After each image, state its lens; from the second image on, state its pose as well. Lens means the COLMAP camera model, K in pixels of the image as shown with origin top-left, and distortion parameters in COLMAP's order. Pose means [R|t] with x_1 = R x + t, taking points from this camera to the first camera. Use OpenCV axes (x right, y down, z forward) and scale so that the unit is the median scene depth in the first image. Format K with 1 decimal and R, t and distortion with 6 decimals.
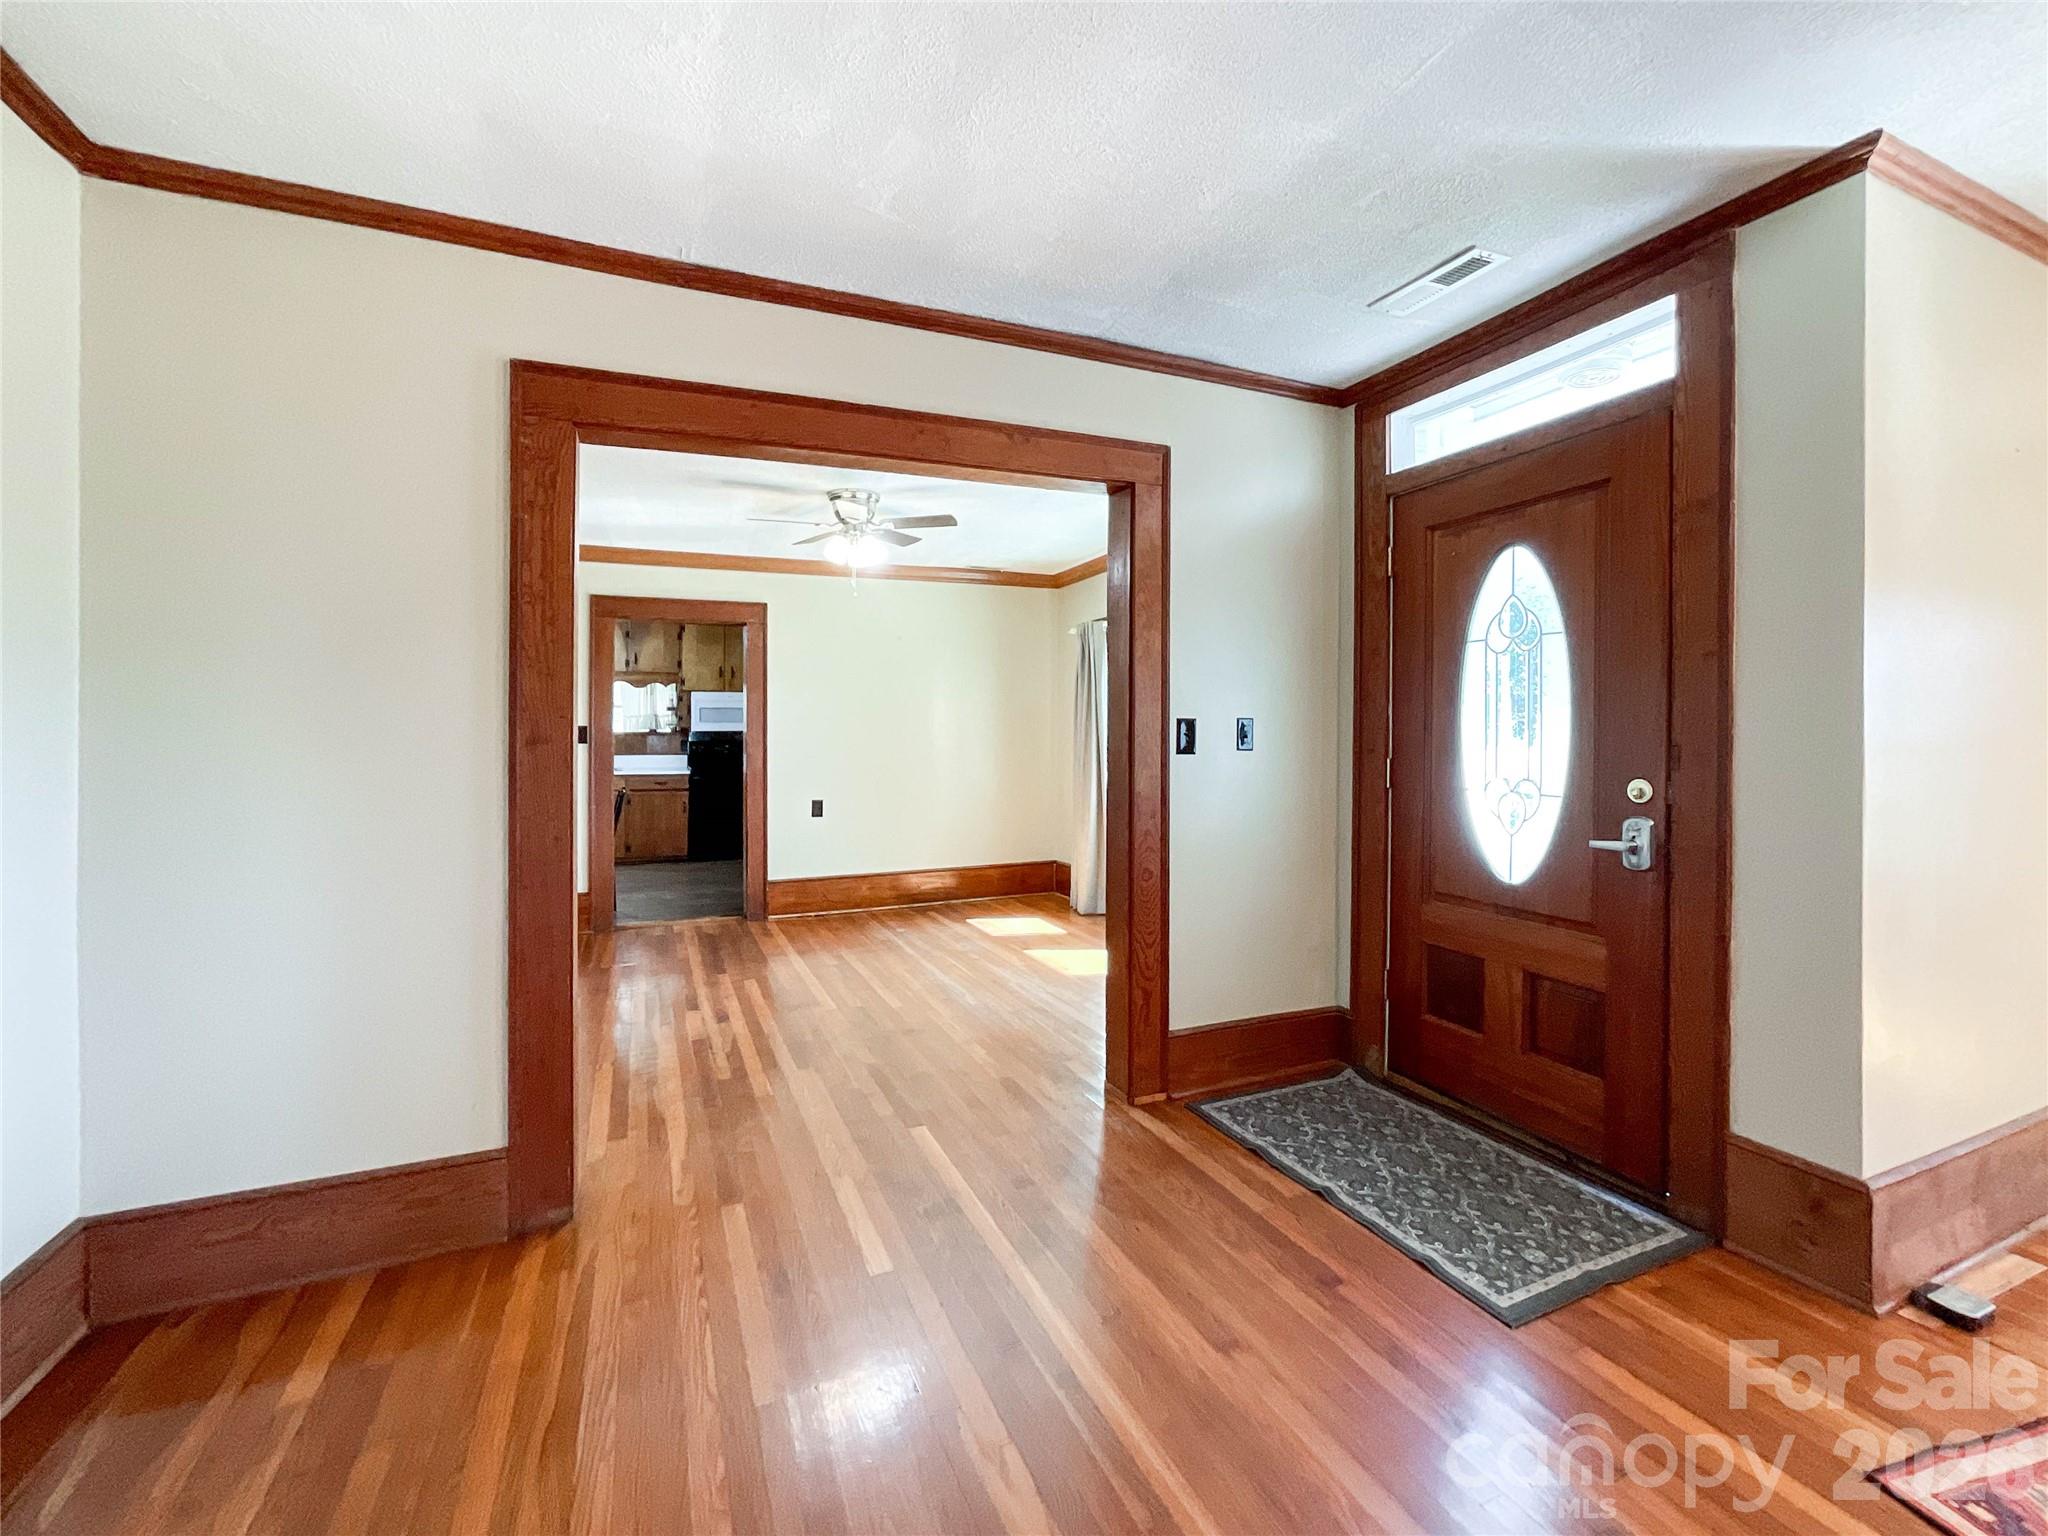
lens RADIAL K [[862.1, 0, 1023.0], [0, 862.1, 738.4], [0, 0, 1]] dist [-0.016839, 0.012795]
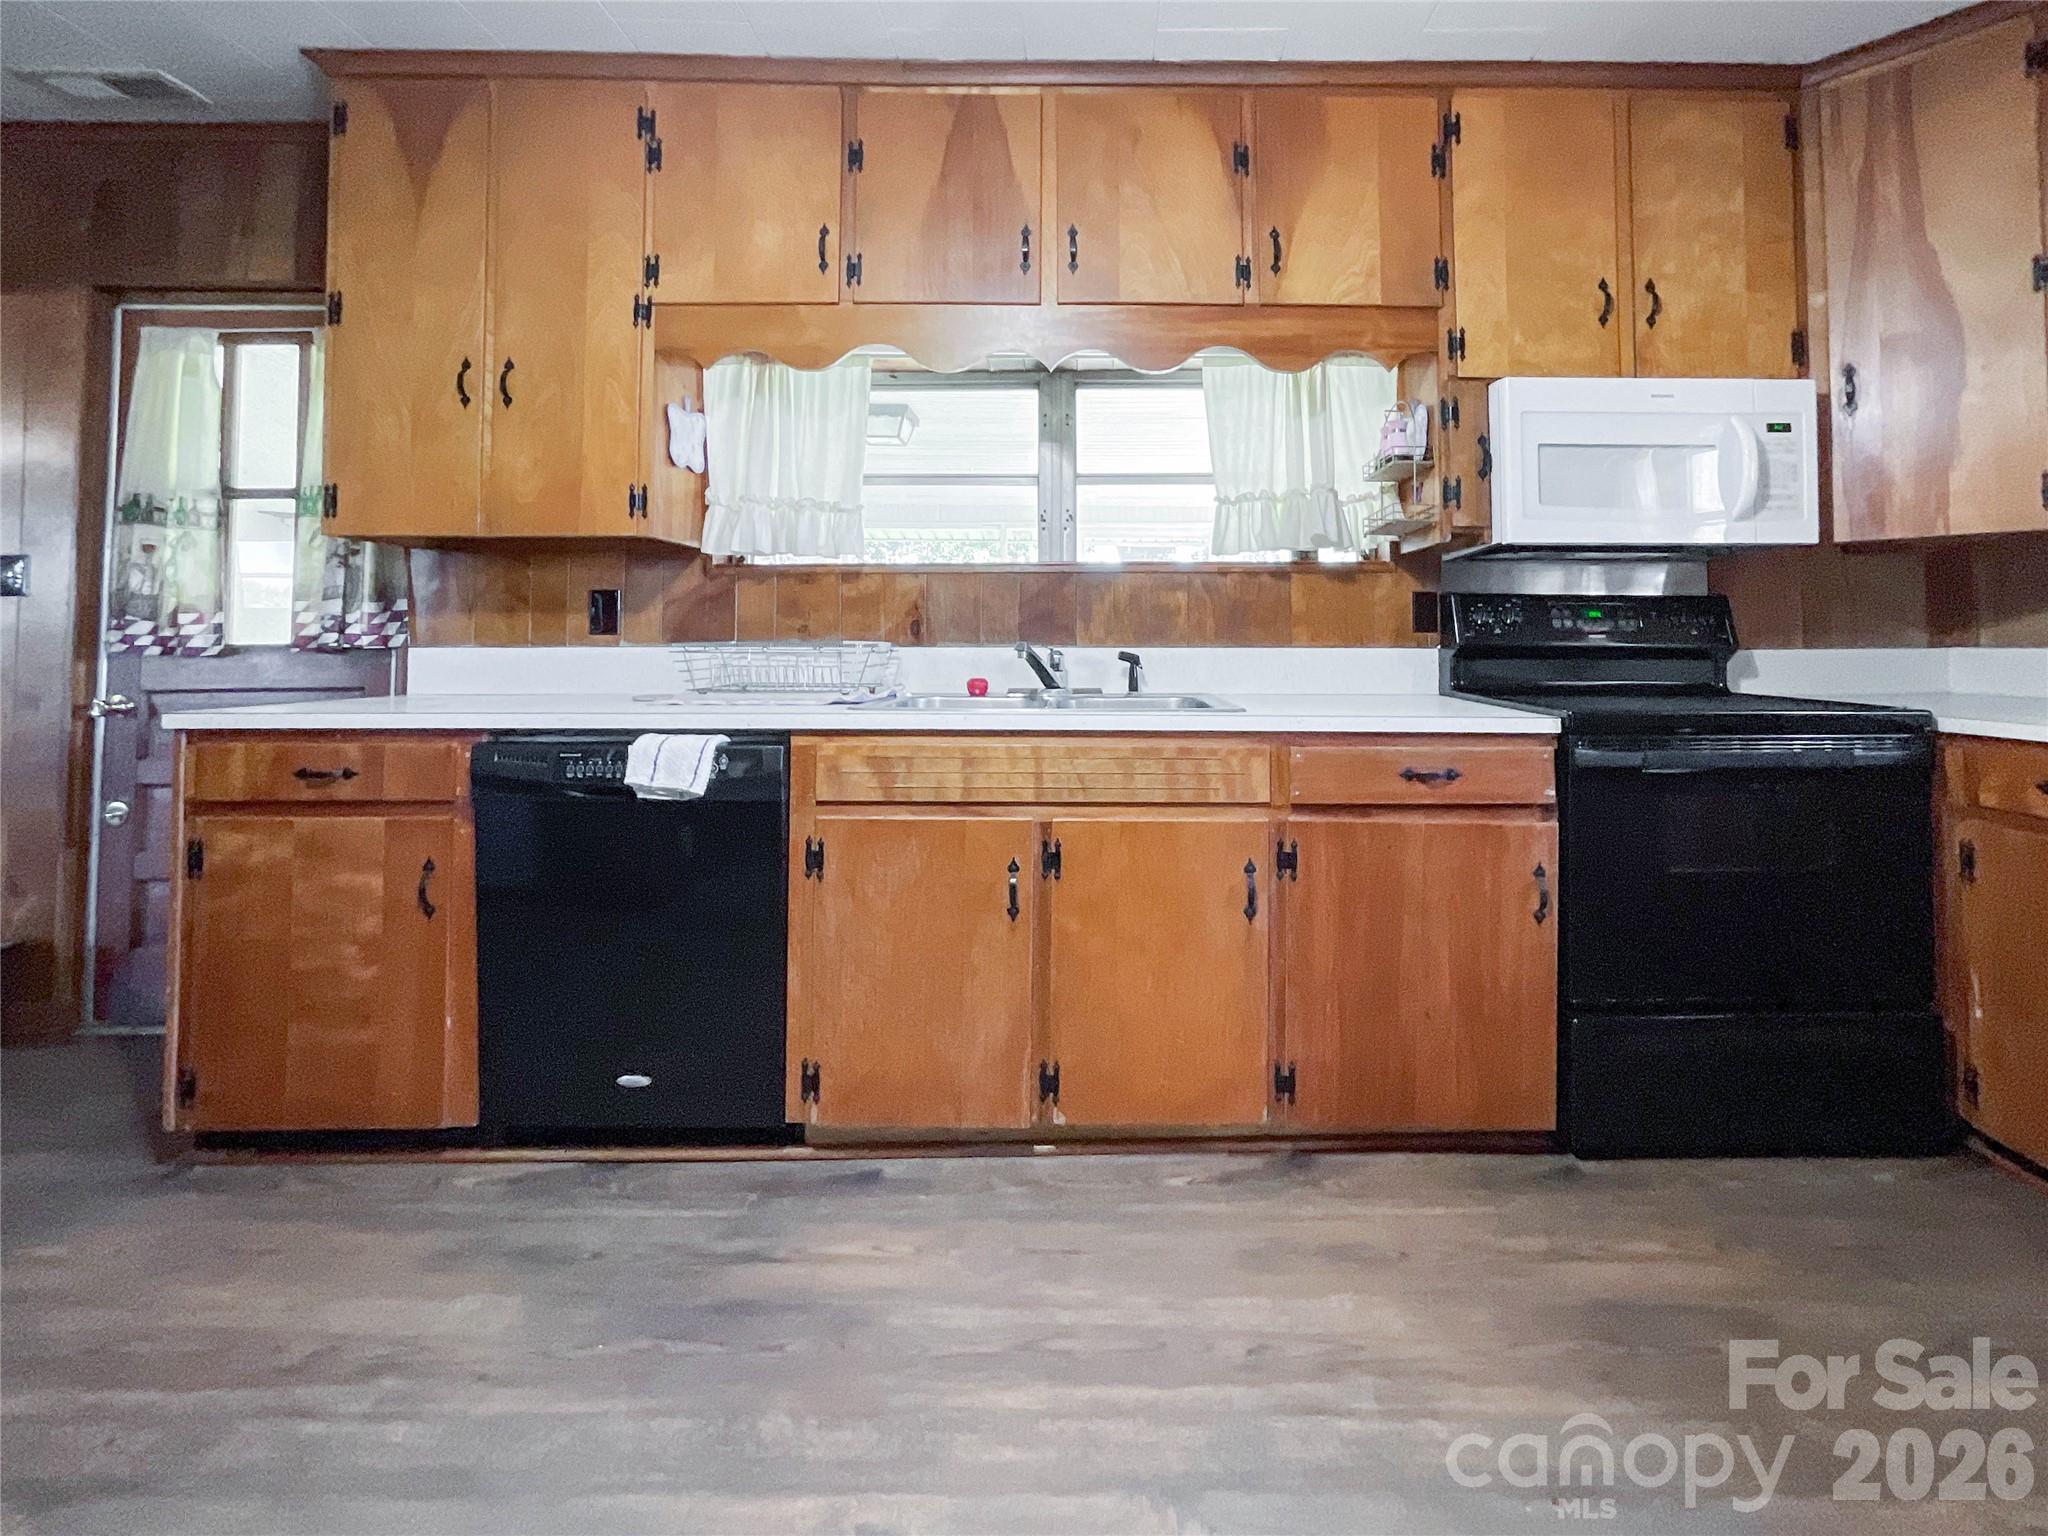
lens RADIAL K [[889.4, 0, 1125.5], [0, 889.4, 614.3], [0, 0, 1]] dist [-0.031243, 0.014888]
pose [[0.923345, -0.007155, -0.383905, -0.386973], [-0.002677, 0.999682, -0.025070, 0.017383], [0.383962, 0.024176, 0.923032, 0.735581]]
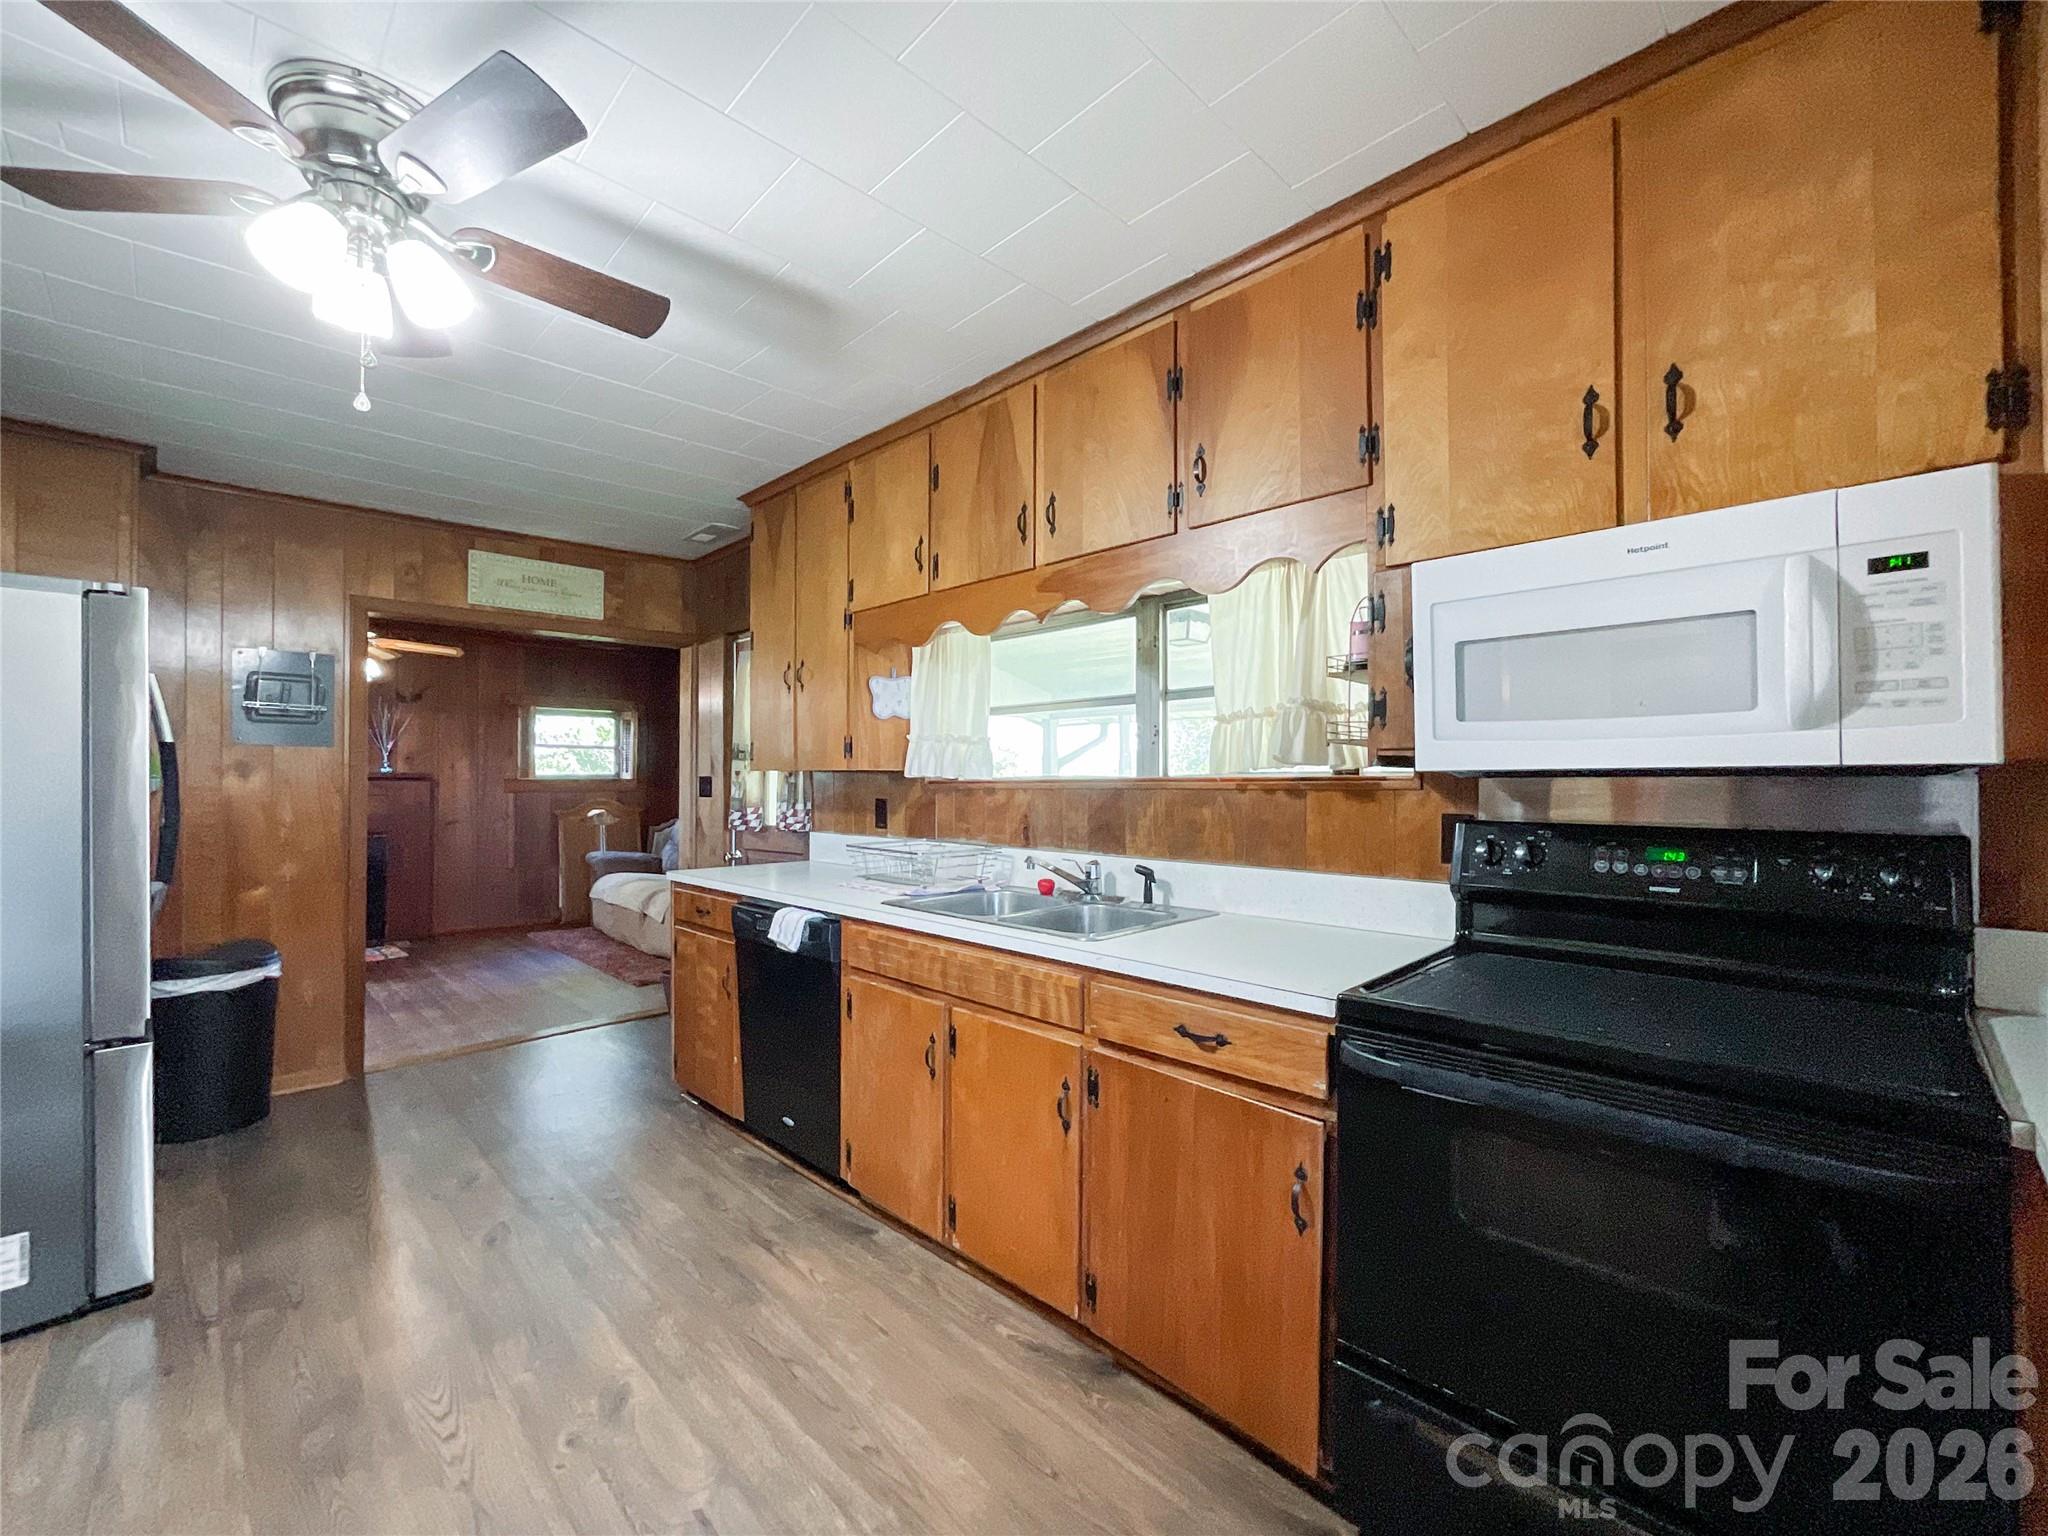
lens RADIAL K [[860.2, 0, 1003.8], [0, 860.2, 774.9], [0, 0, 1]] dist [-0.034234, 0.013212]
pose [[0.359051, -0.006282, -0.933297, -0.241957], [0.006482, 0.999970, -0.004237, -0.007078], [0.933295, -0.004528, 0.359081, 0.845036]]
